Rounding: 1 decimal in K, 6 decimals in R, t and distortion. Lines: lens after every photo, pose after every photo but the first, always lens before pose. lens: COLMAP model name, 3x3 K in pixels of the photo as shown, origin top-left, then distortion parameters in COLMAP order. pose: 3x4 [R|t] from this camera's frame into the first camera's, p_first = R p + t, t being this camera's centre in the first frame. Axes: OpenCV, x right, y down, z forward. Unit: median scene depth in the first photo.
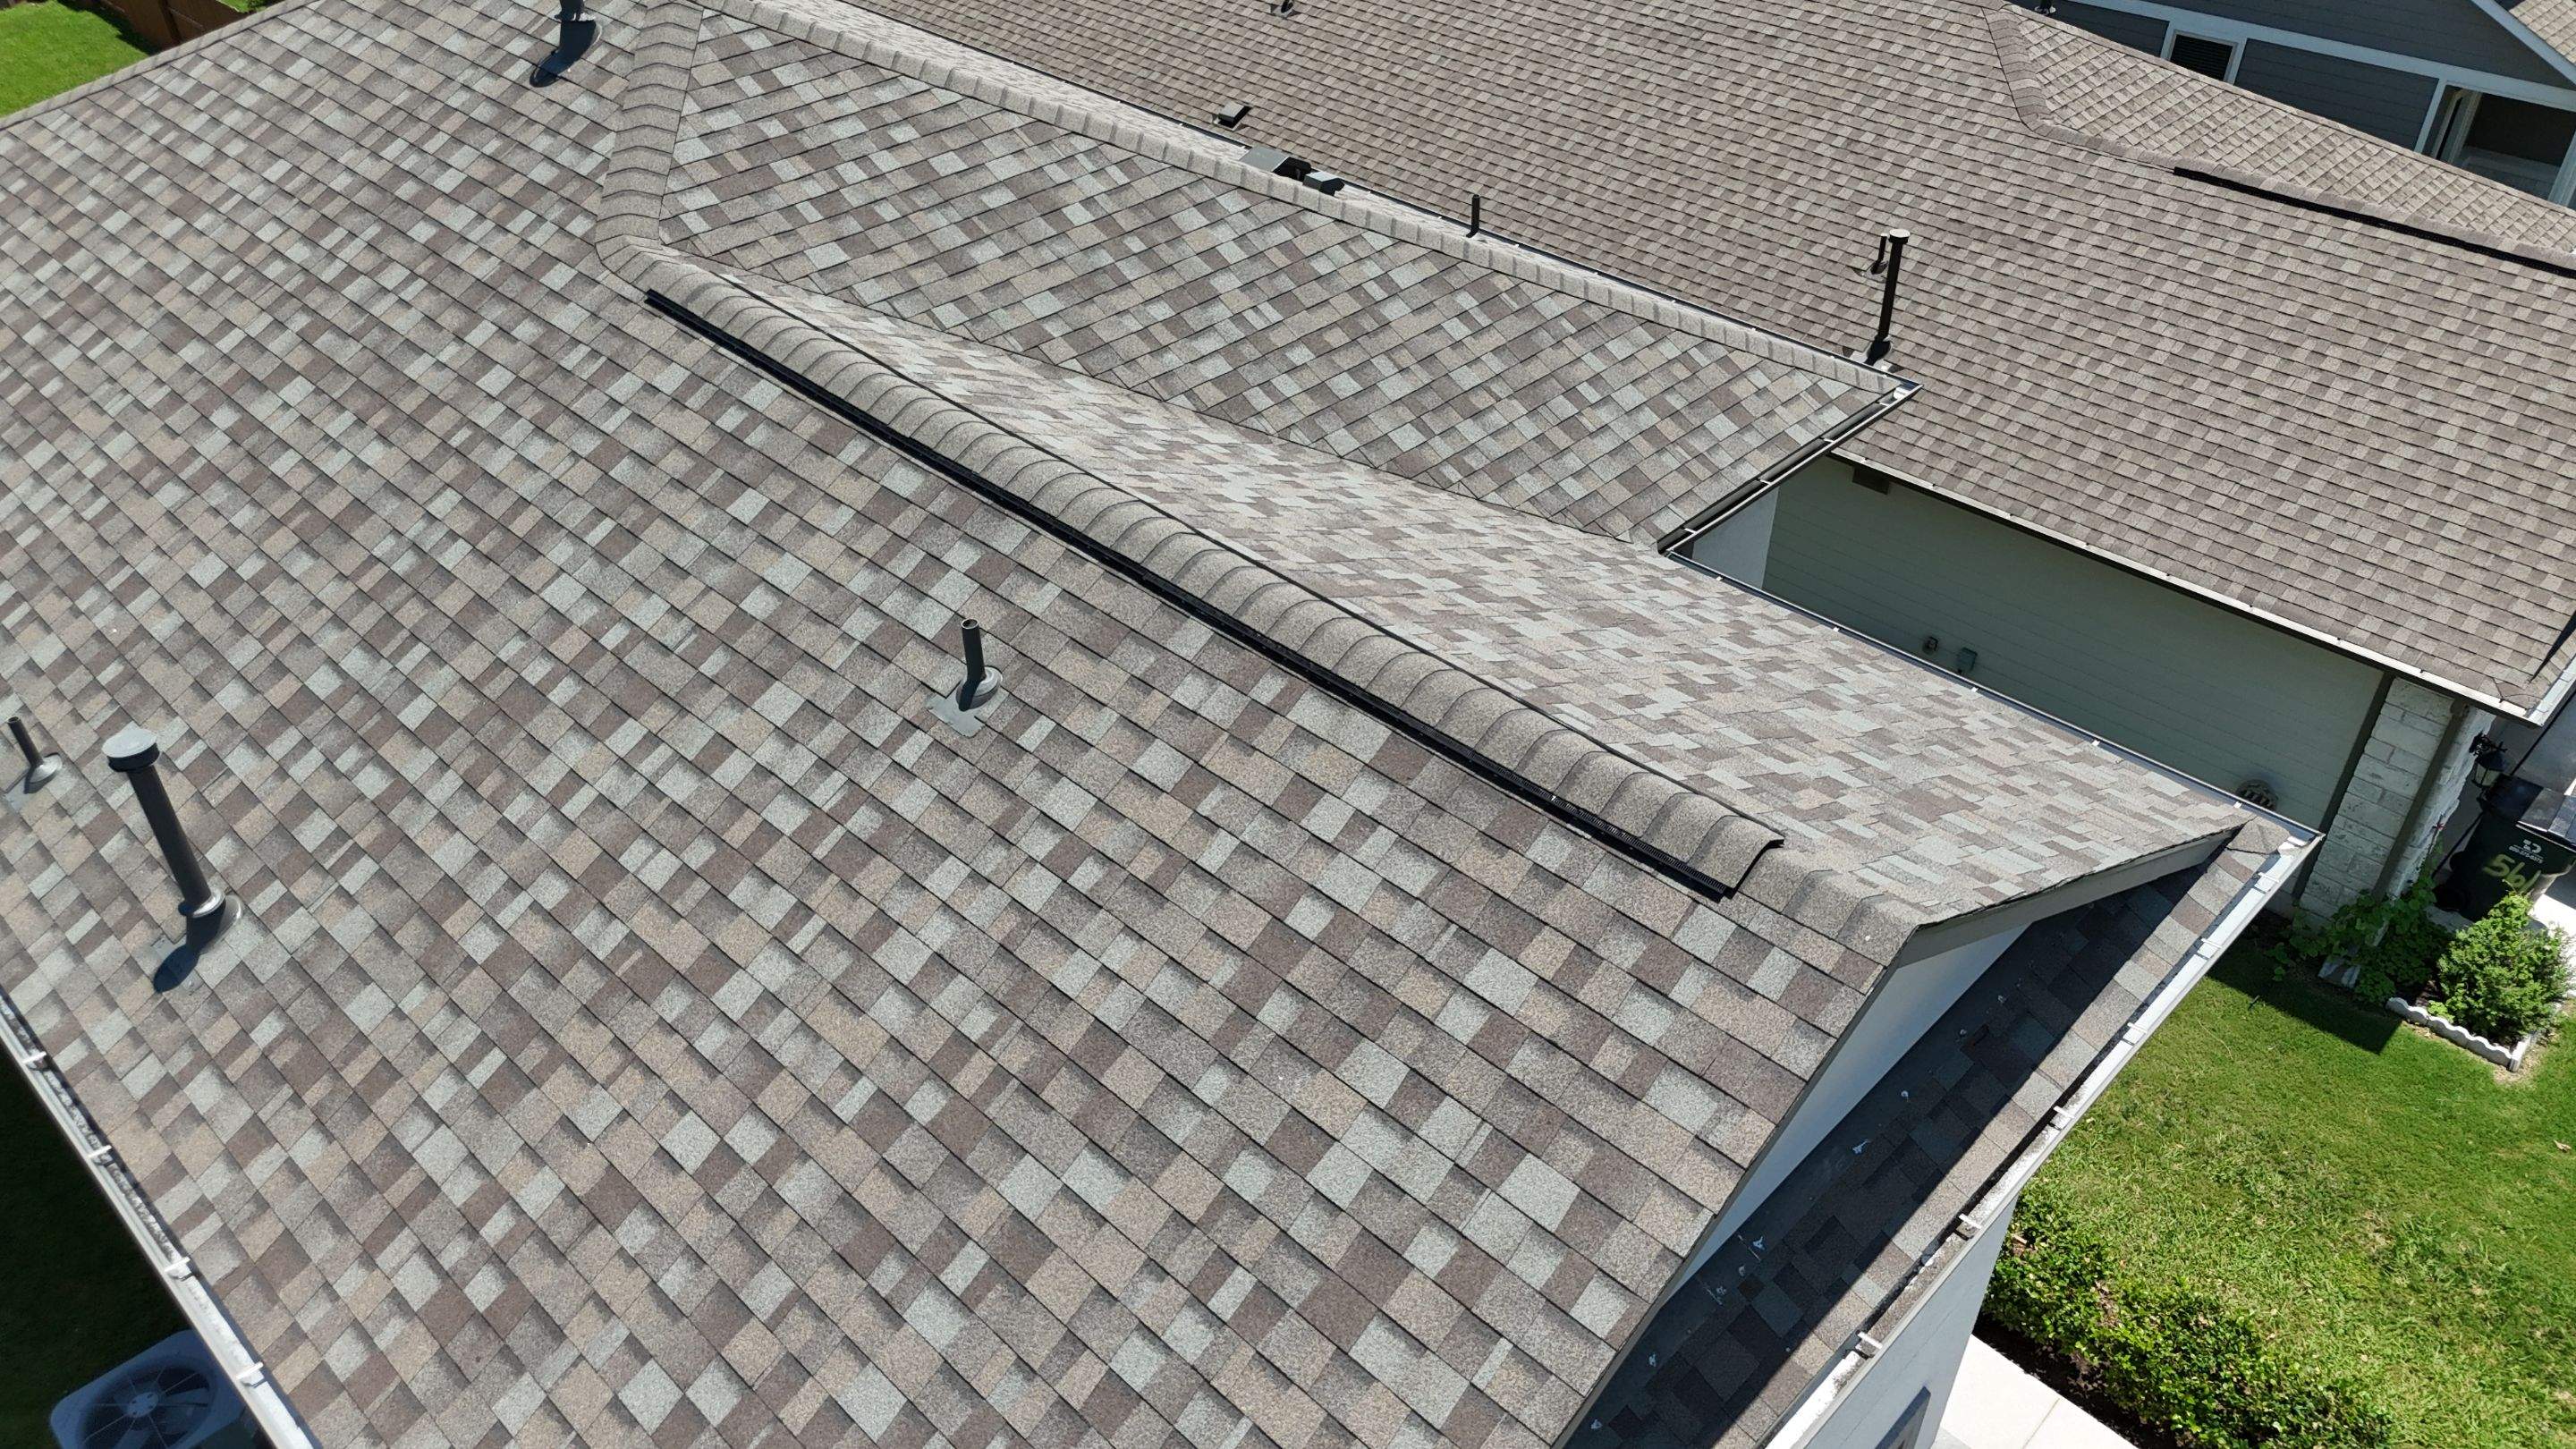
lens RADIAL K [[1907.1, 0, 1292.0], [0, 1907.1, 712.4], [0, 0, 1]] dist [0.076949, -0.078363]
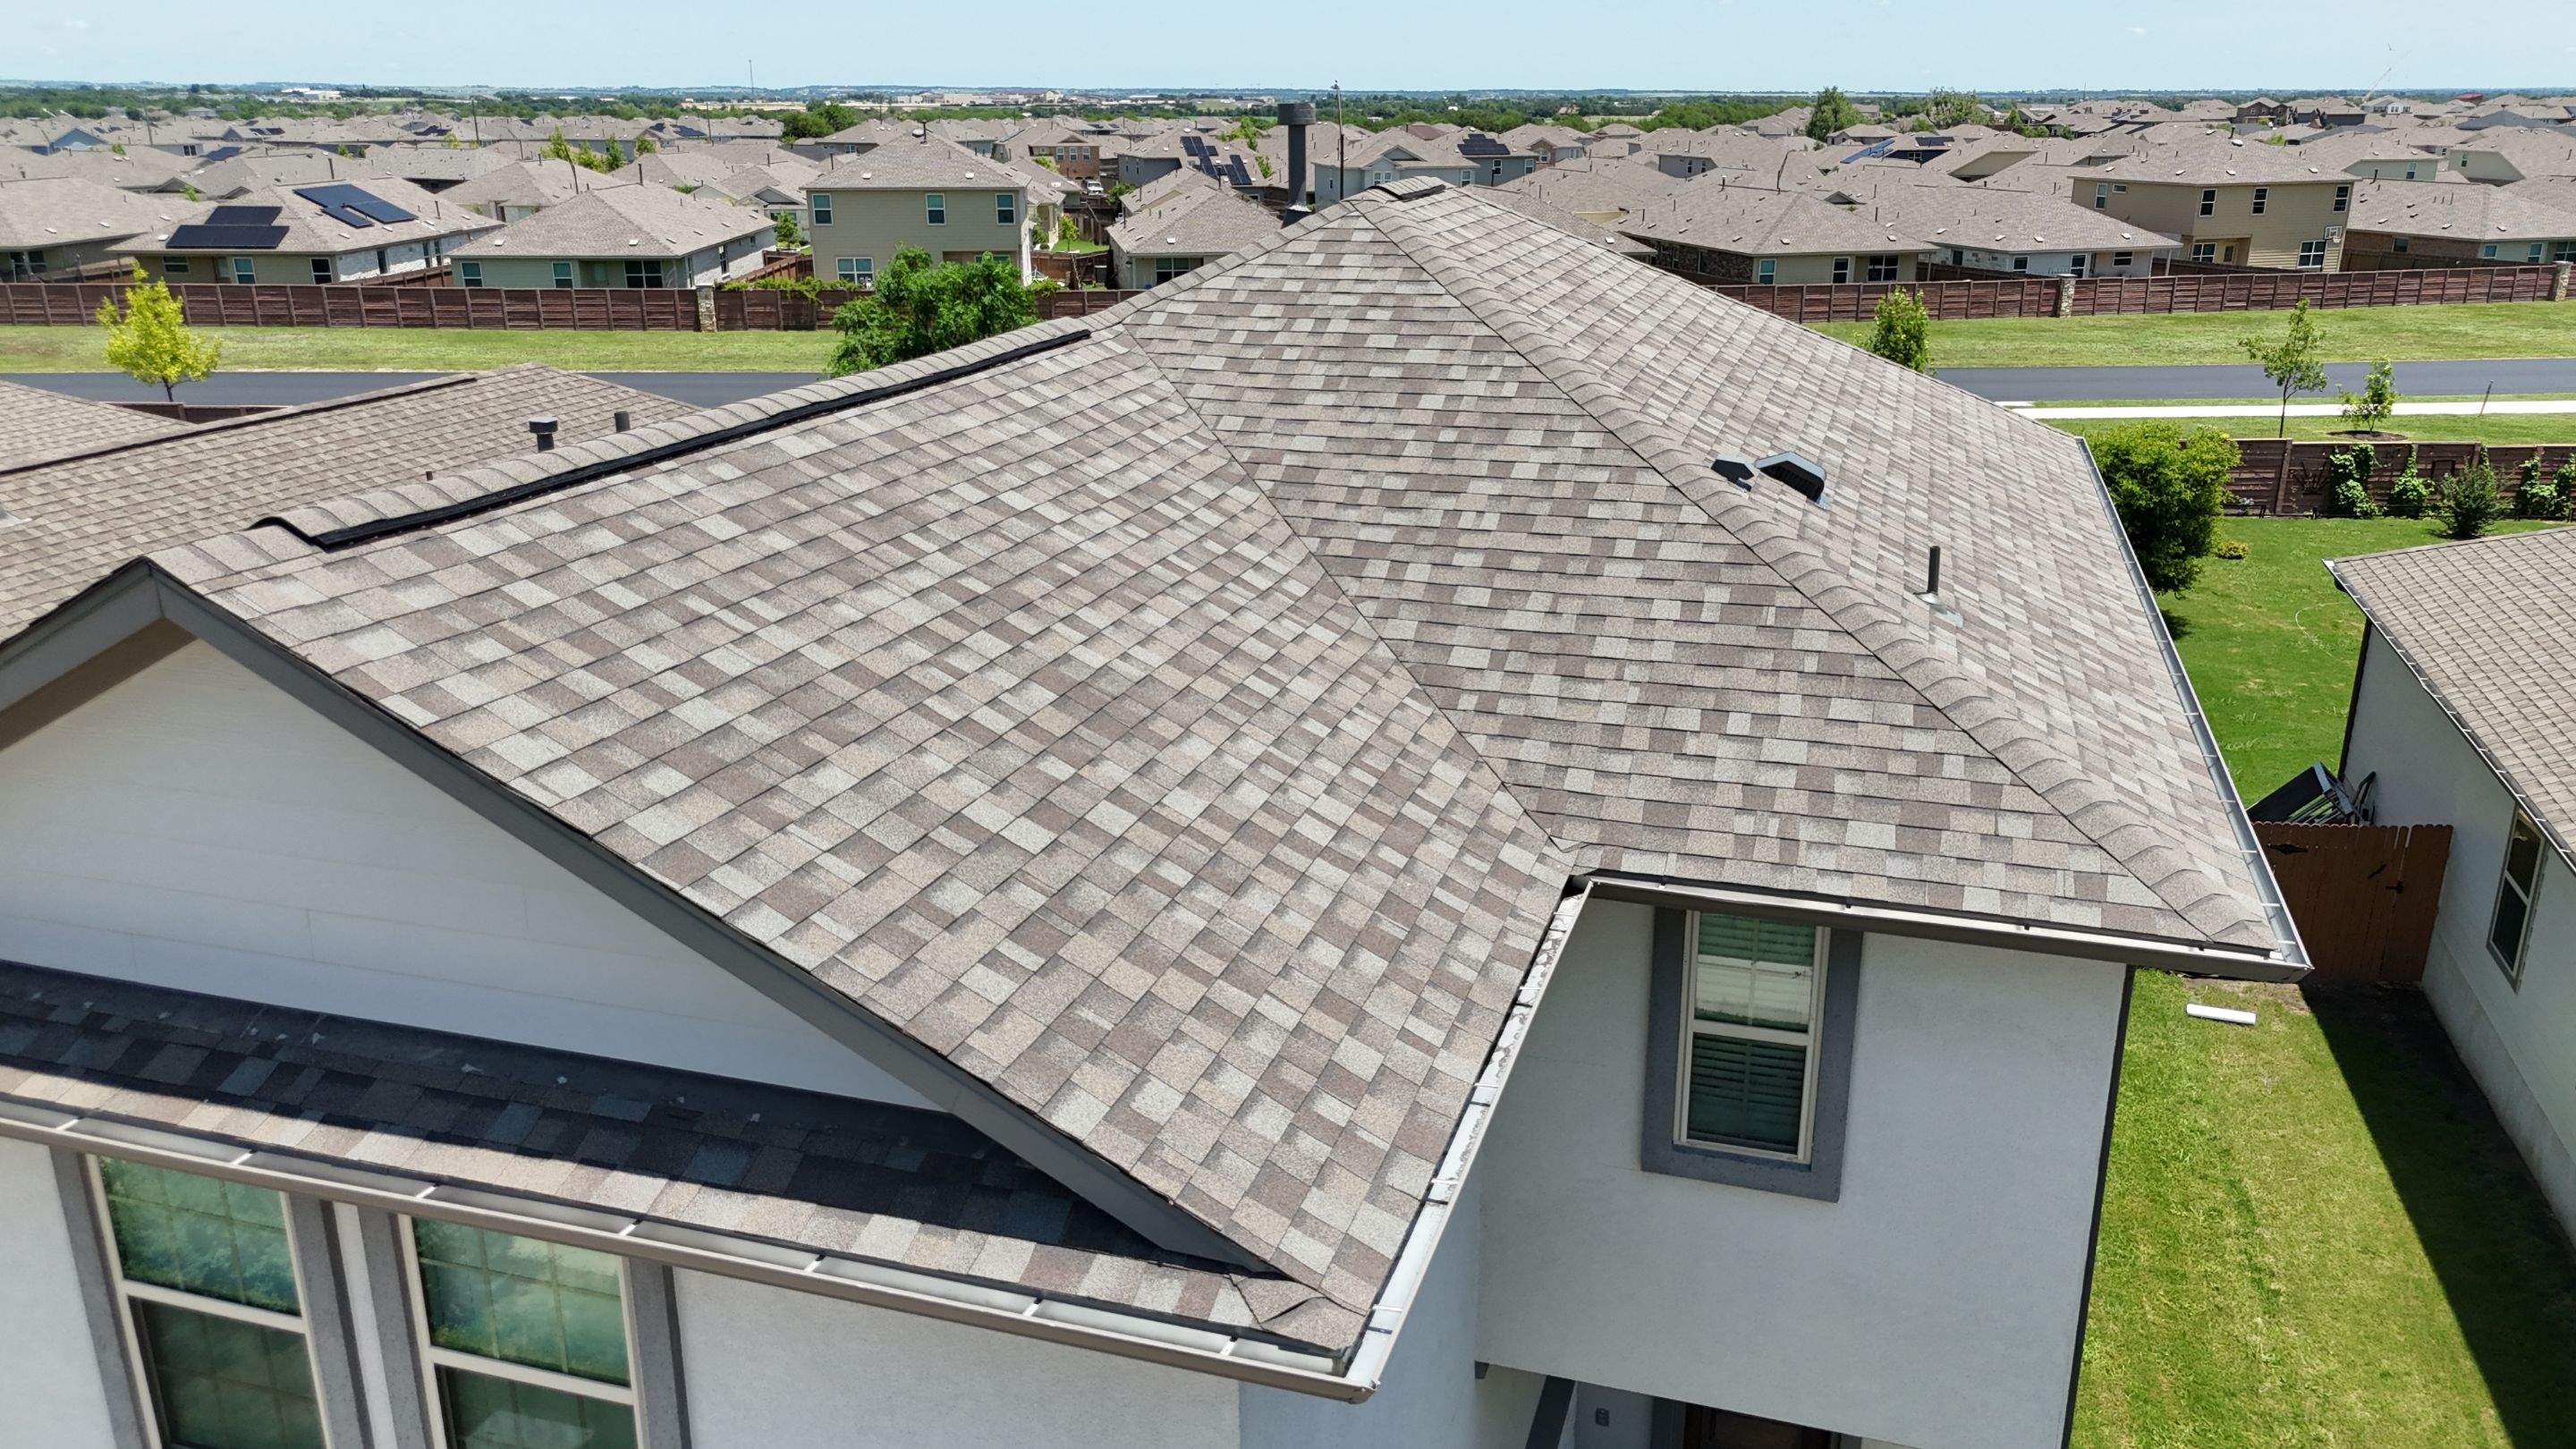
lens RADIAL K [[1893.4, 0, 1291.7], [0, 1893.4, 721.1], [0, 0, 1]] dist [0.129278, -0.222406]
pose [[0.446265, 0.284209, -0.848571, 1.024116], [-0.536941, 0.843620, 0.000173, -0.098021], [0.715921, 0.455555, 0.529082, 0.637280]]
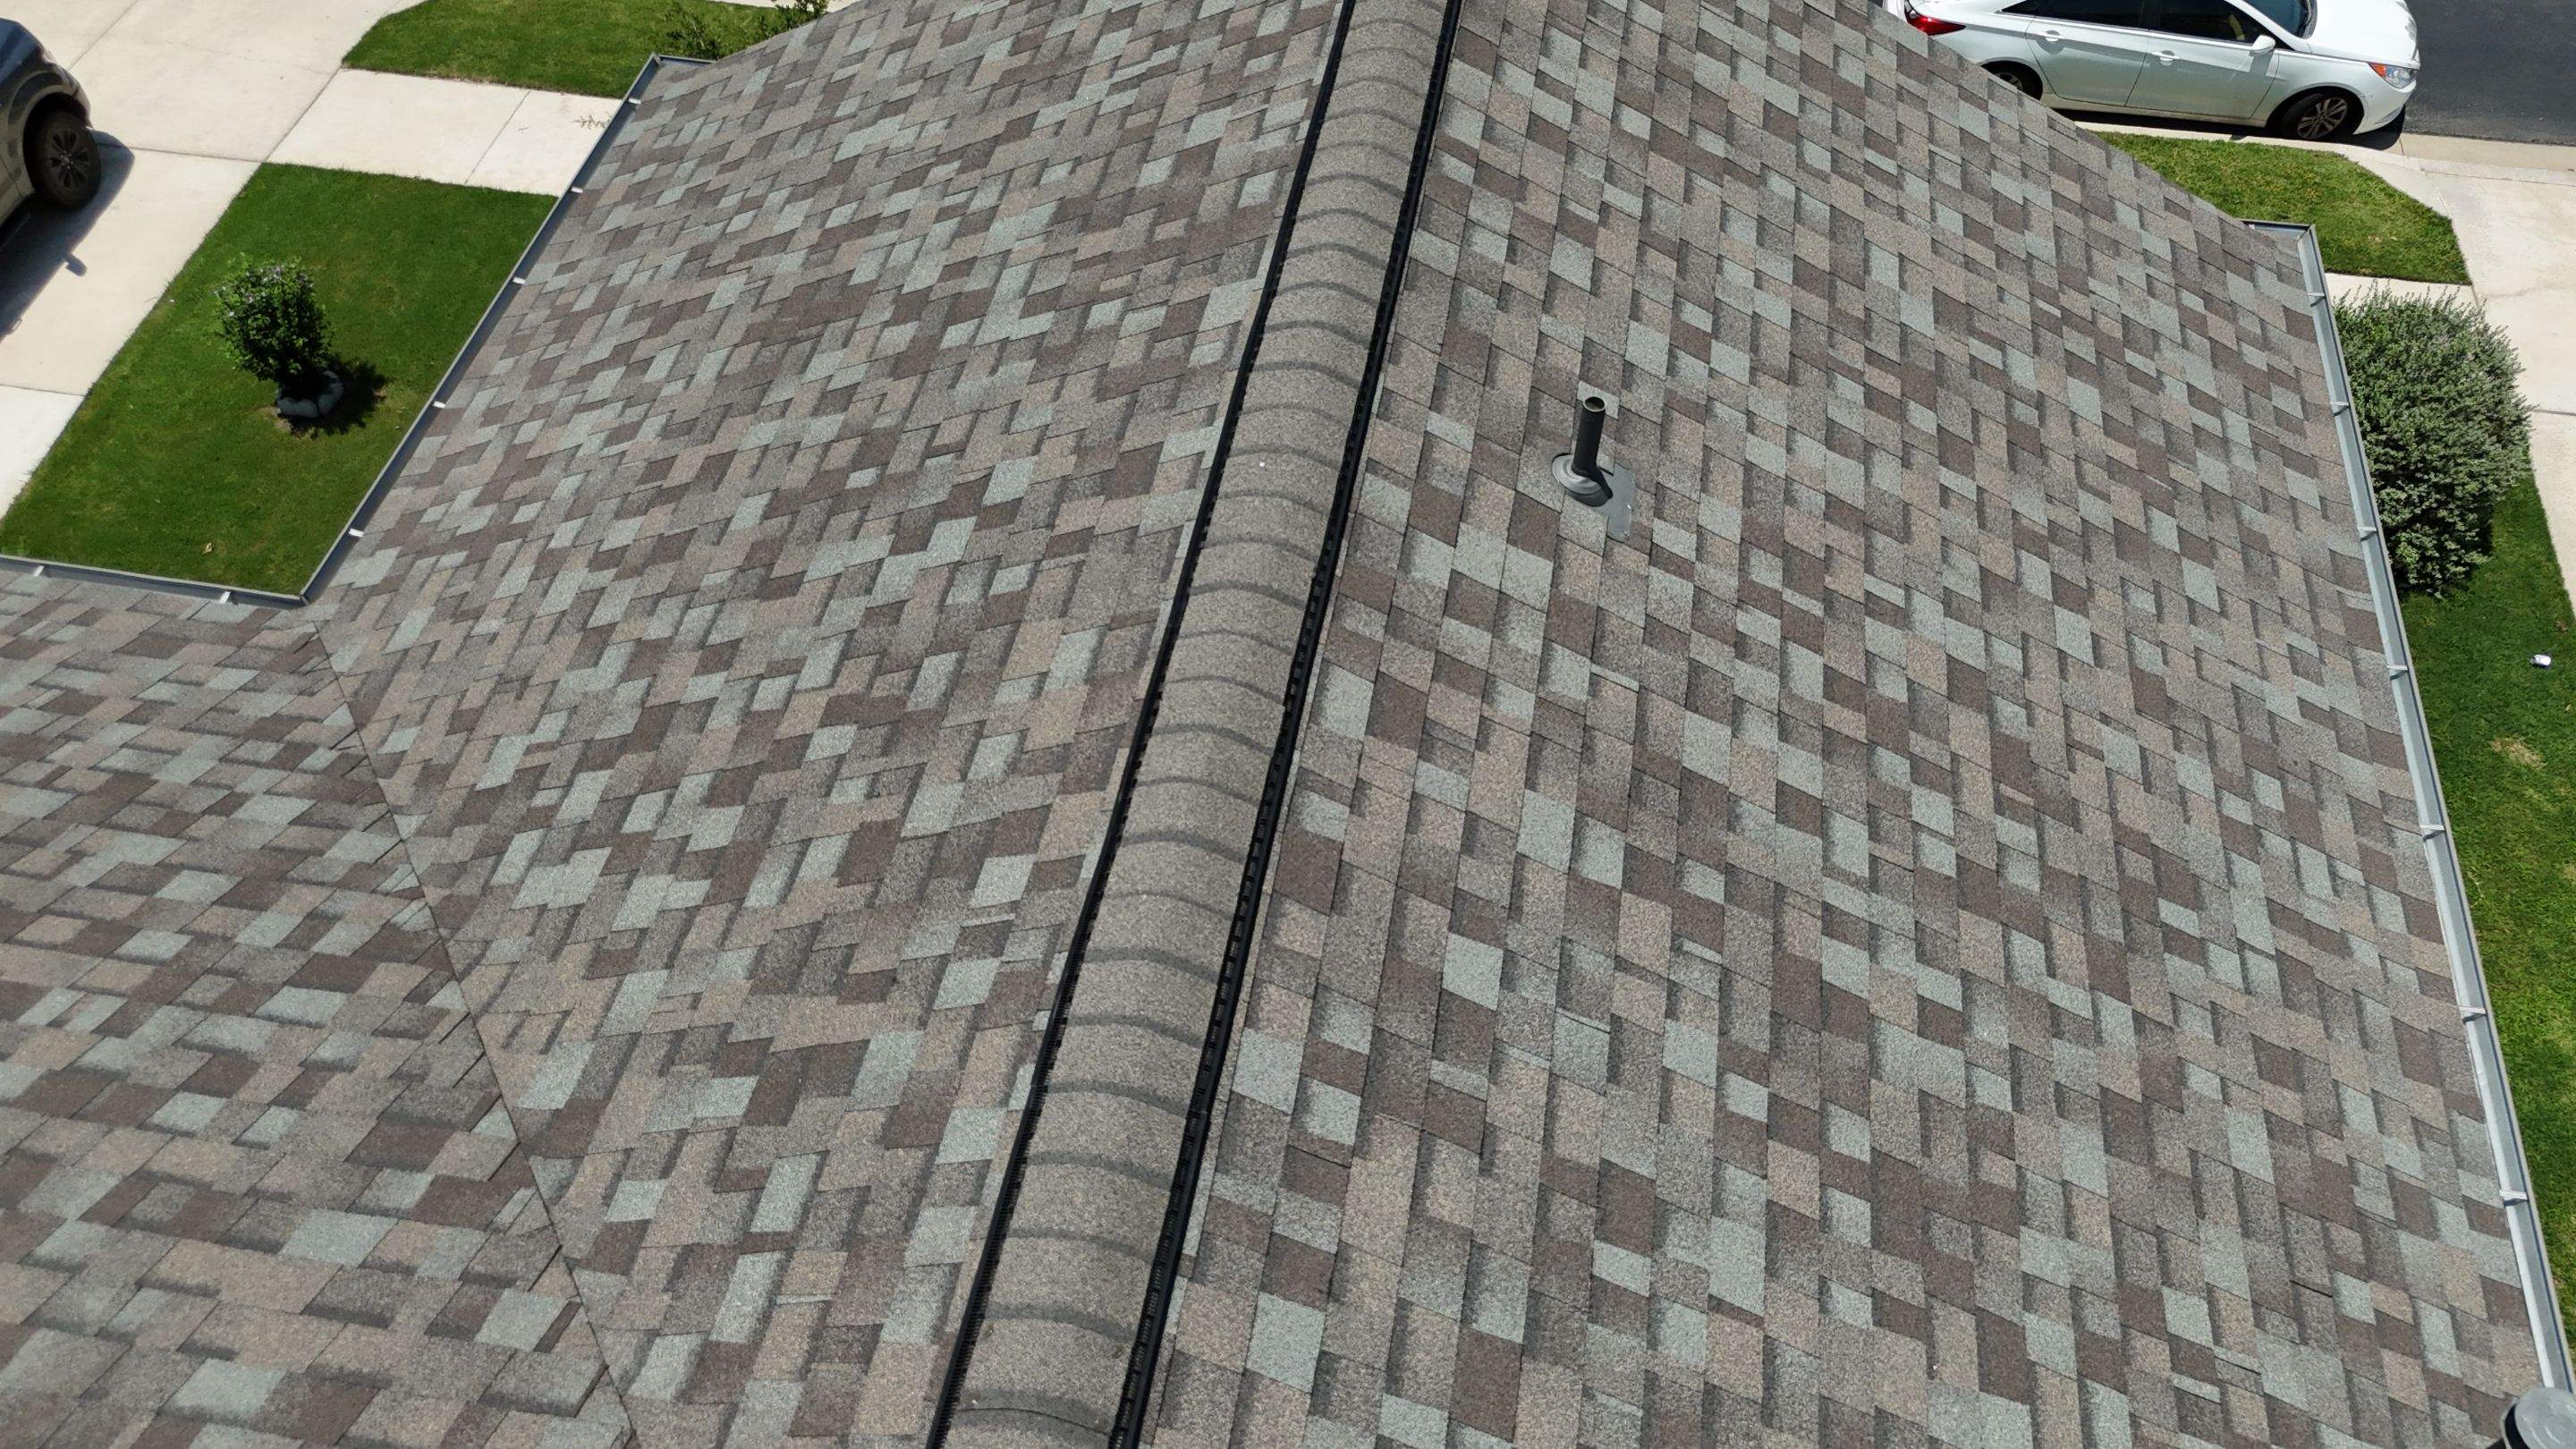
lens RADIAL K [[1900.2, 0, 1286.8], [0, 1900.2, 719.0], [0, 0, 1]] dist [0.083628, -0.087956]
pose [[-0.559672, -0.650751, 0.513119, -0.492505], [0.506143, 0.221855, 0.833426, -0.614555], [-0.656191, 0.726156, 0.205207, 0.879966]]
